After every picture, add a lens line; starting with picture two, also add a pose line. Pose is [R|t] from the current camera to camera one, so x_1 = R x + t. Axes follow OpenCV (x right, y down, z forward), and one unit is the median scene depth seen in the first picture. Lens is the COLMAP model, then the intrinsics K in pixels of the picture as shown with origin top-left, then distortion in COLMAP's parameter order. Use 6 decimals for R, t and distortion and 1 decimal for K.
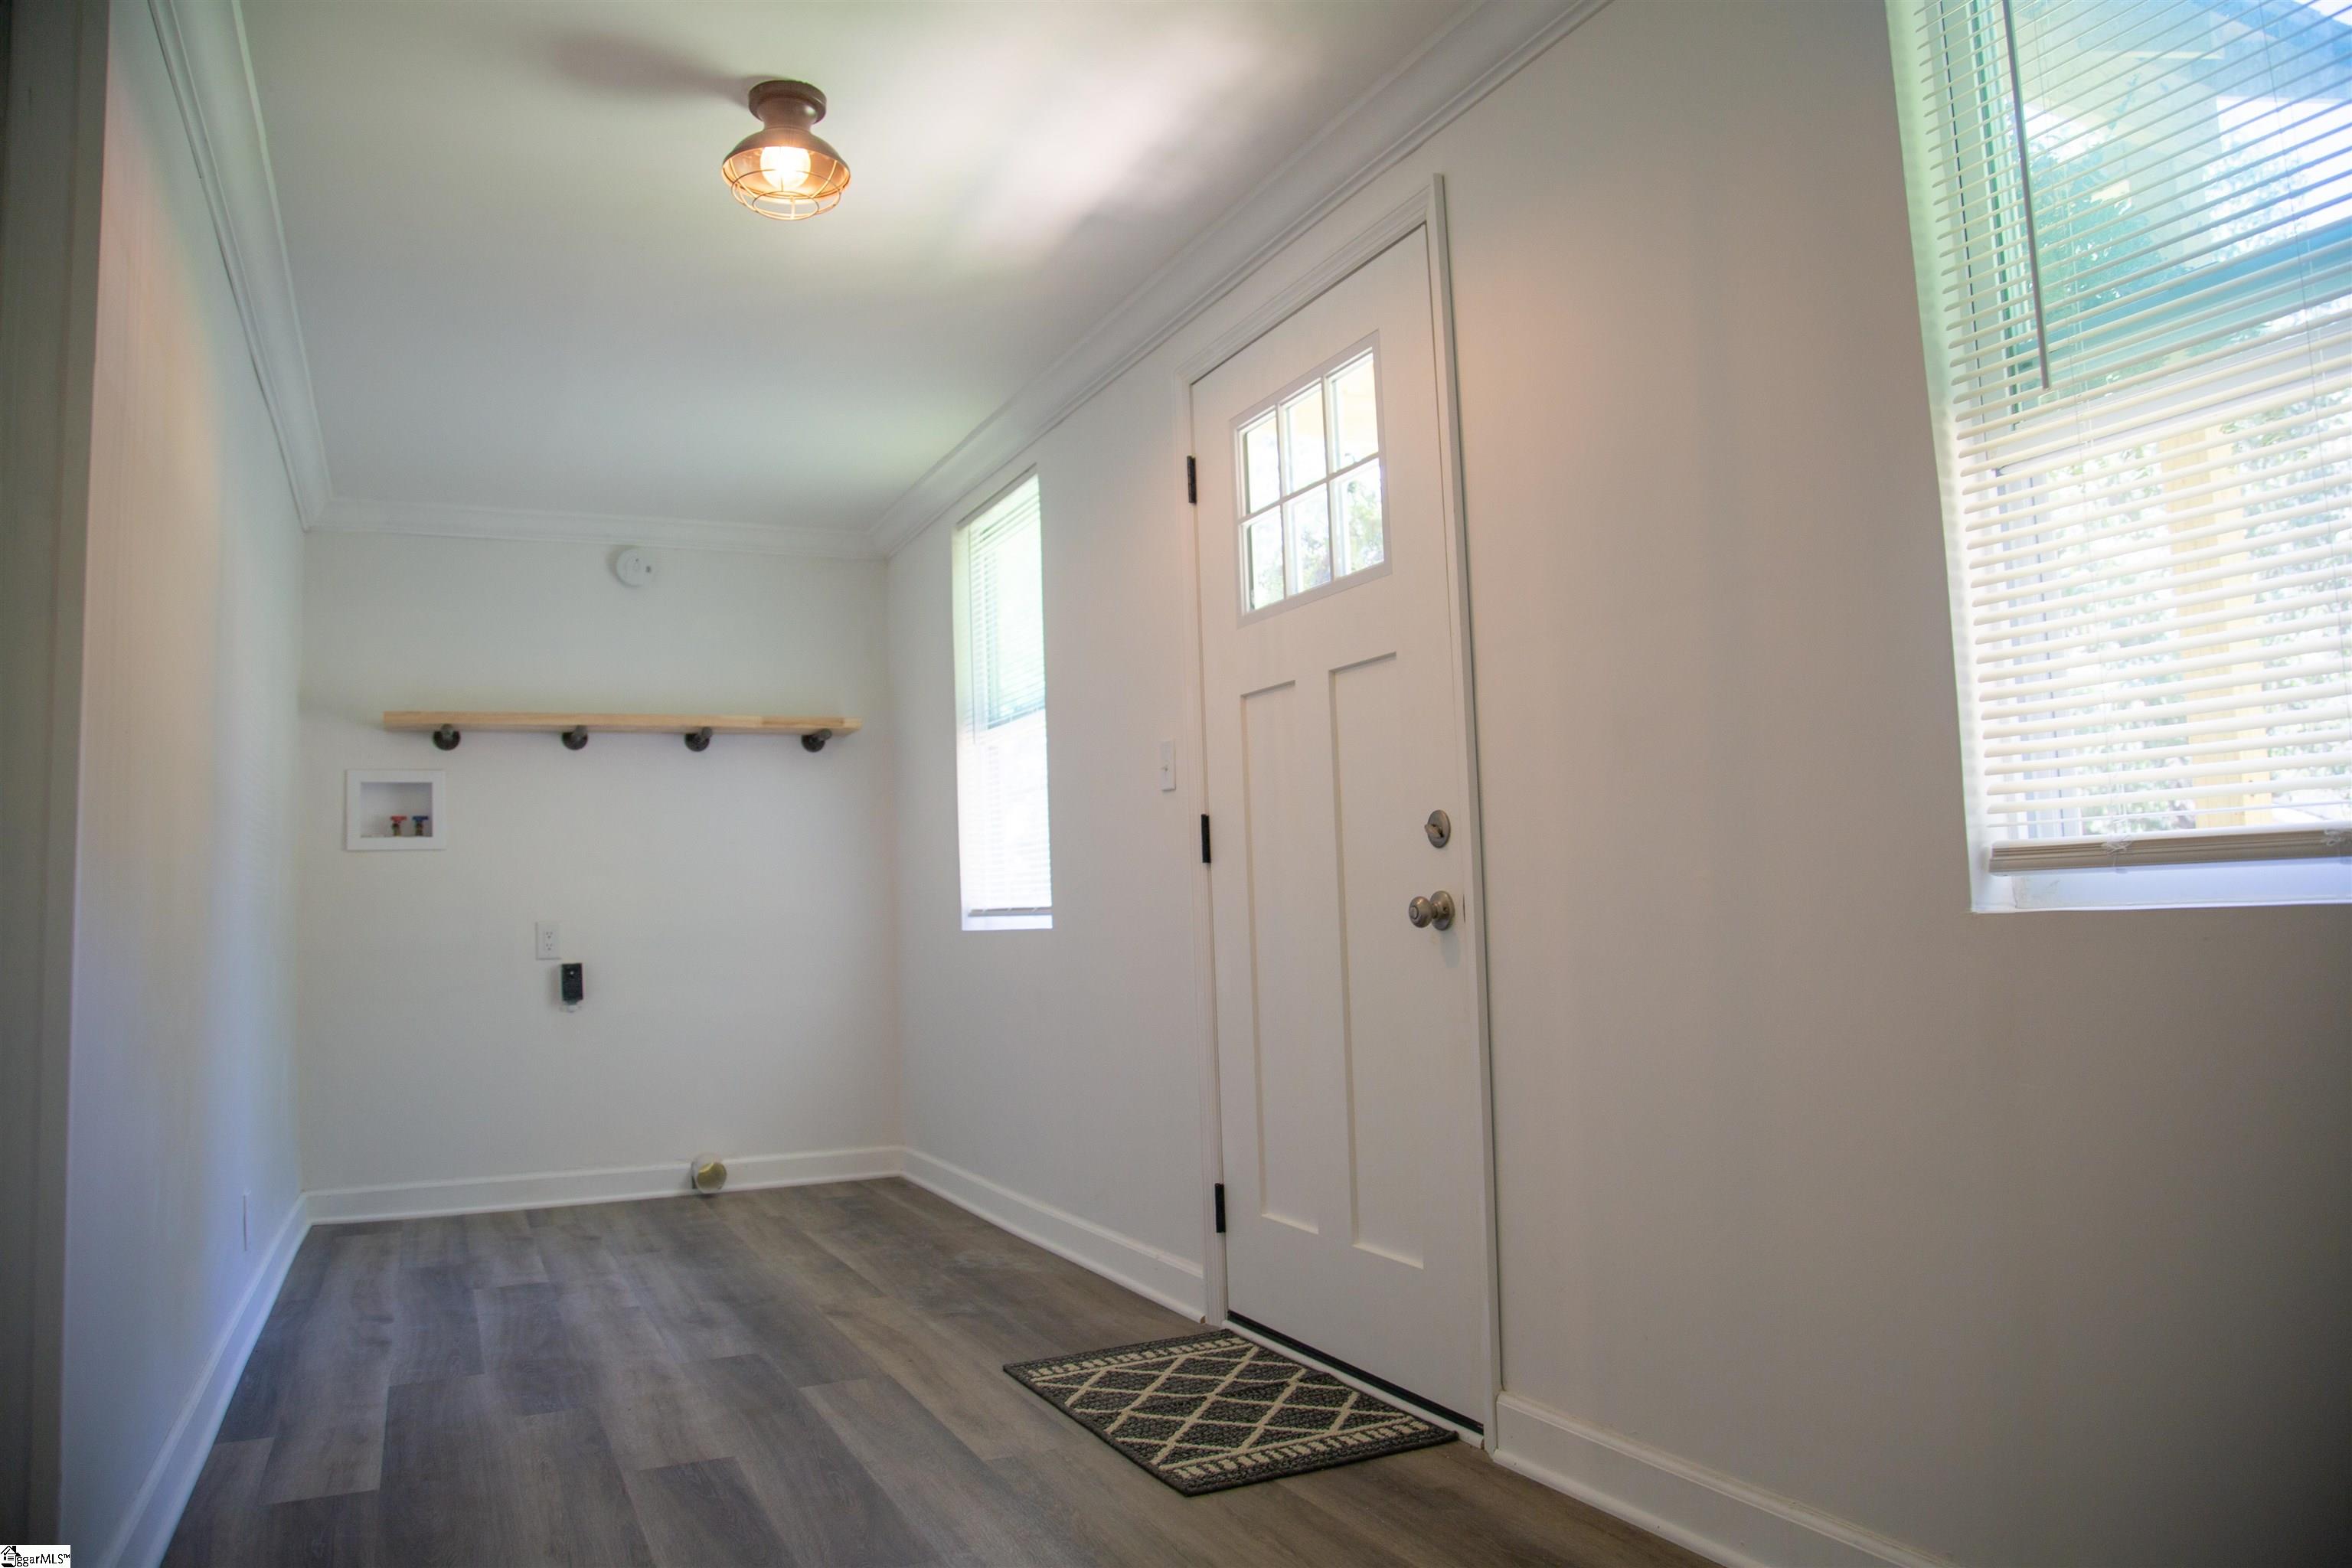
lens RADIAL K [[1592.6, 0, 1176.0], [0, 1592.6, 784.0], [0, 0, 1]] dist [-0.138369, 0.076534]
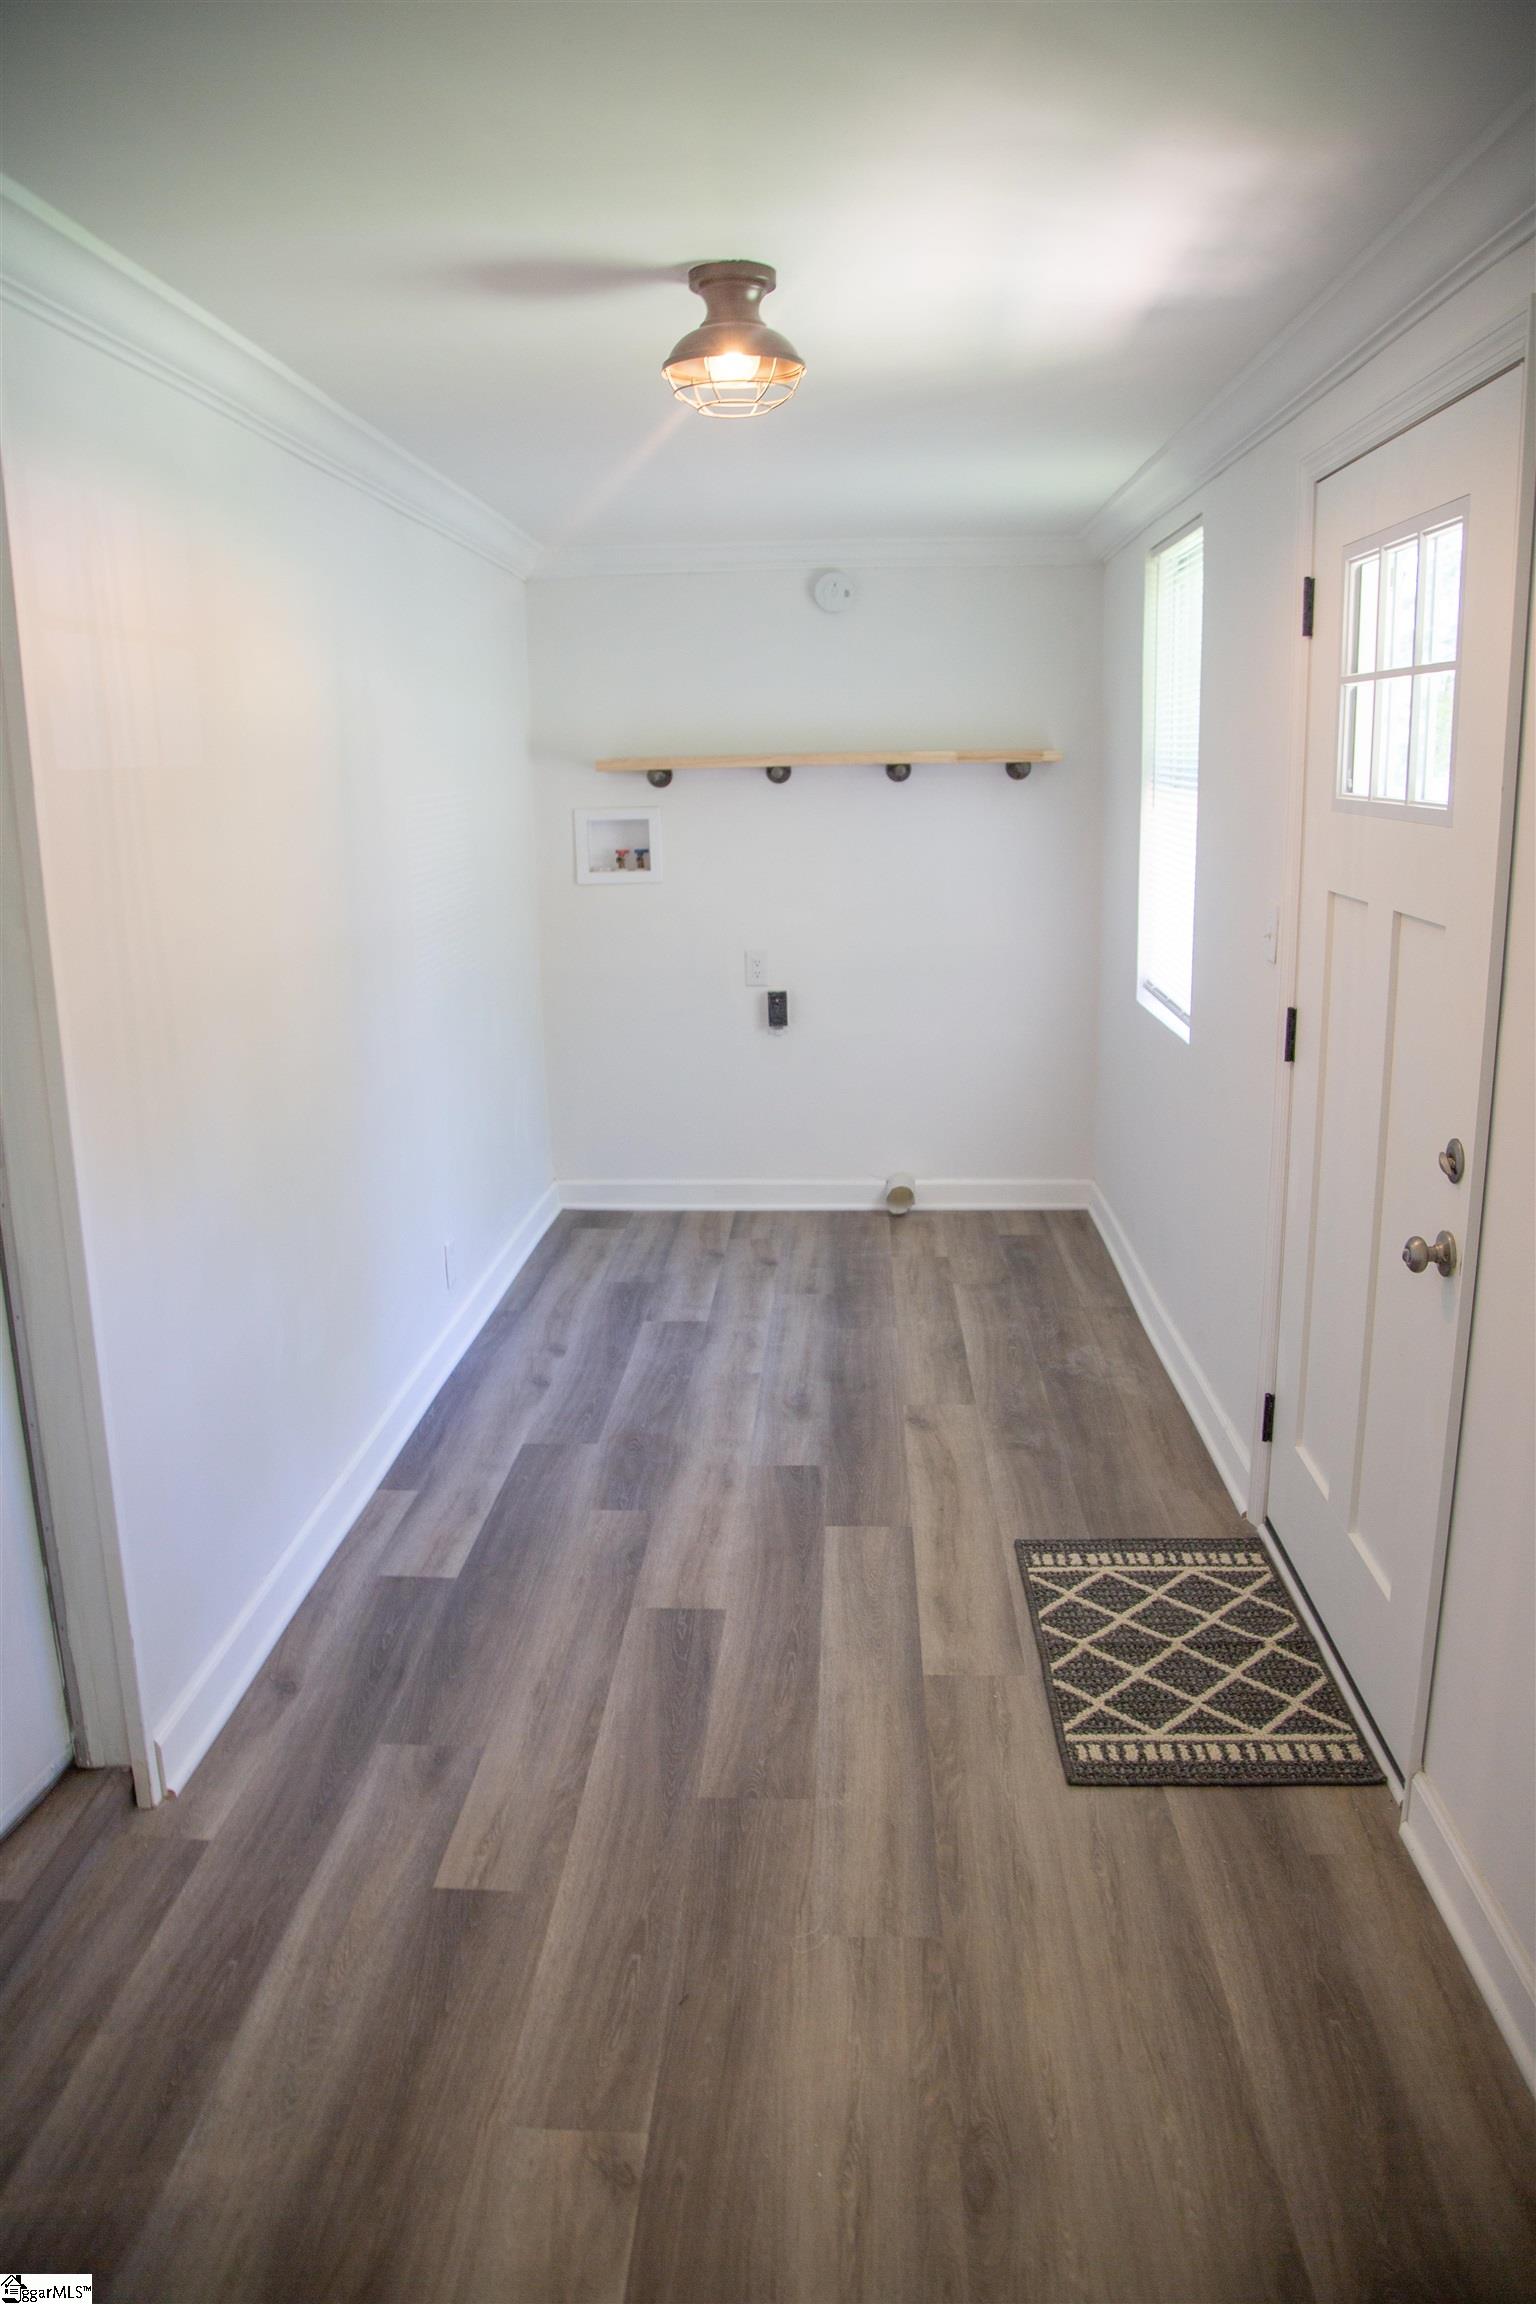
lens RADIAL K [[1590.5, 0, 743.8], [0, 1590.5, 1147.6], [0, 0, 1]] dist [-0.136552, 0.077950]
pose [[0.872801, 0.127932, -0.471011, 0.173286], [0.032177, 0.947855, 0.317073, -0.194332], [0.487014, -0.291897, 0.823173, 0.112144]]
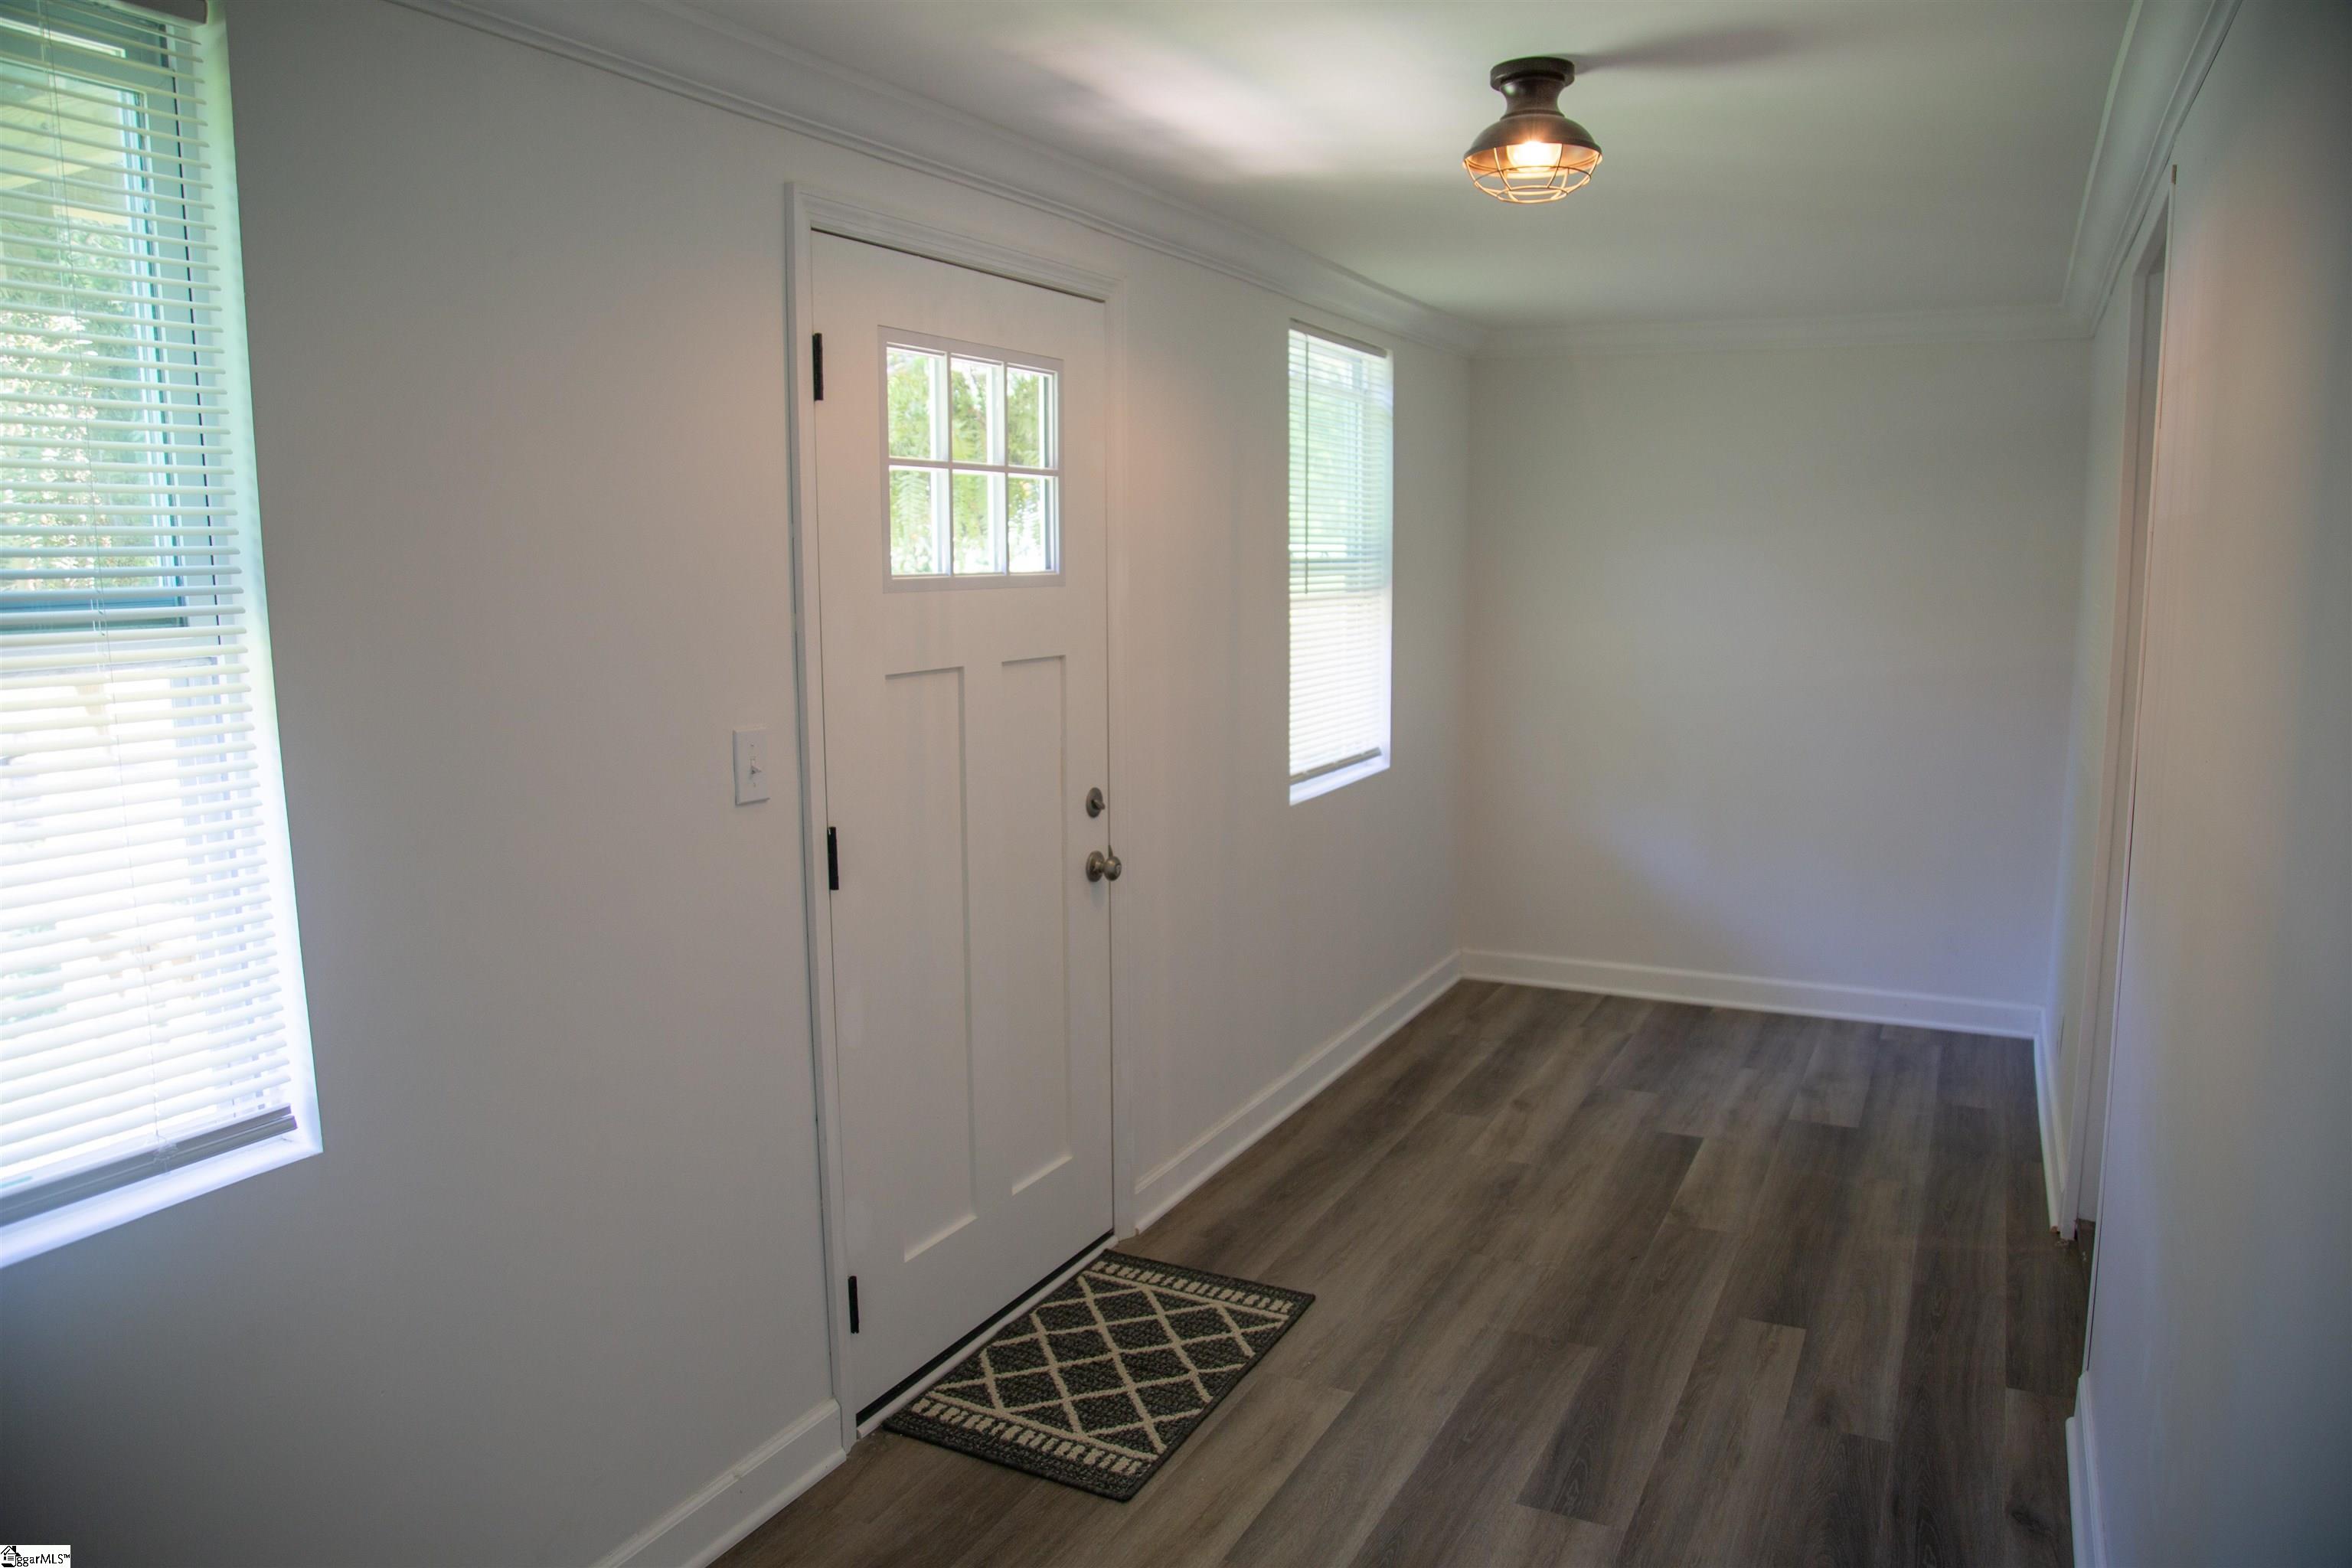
lens RADIAL K [[1623.6, 0, 1173.7], [0, 1623.6, 793.1], [0, 0, 1]] dist [-0.136552, 0.077950]
pose [[-0.602915, -0.084171, 0.793353, -0.691704], [-0.034244, 0.996233, 0.079672, -0.064516], [-0.797070, 0.020868, -0.603526, 1.339827]]
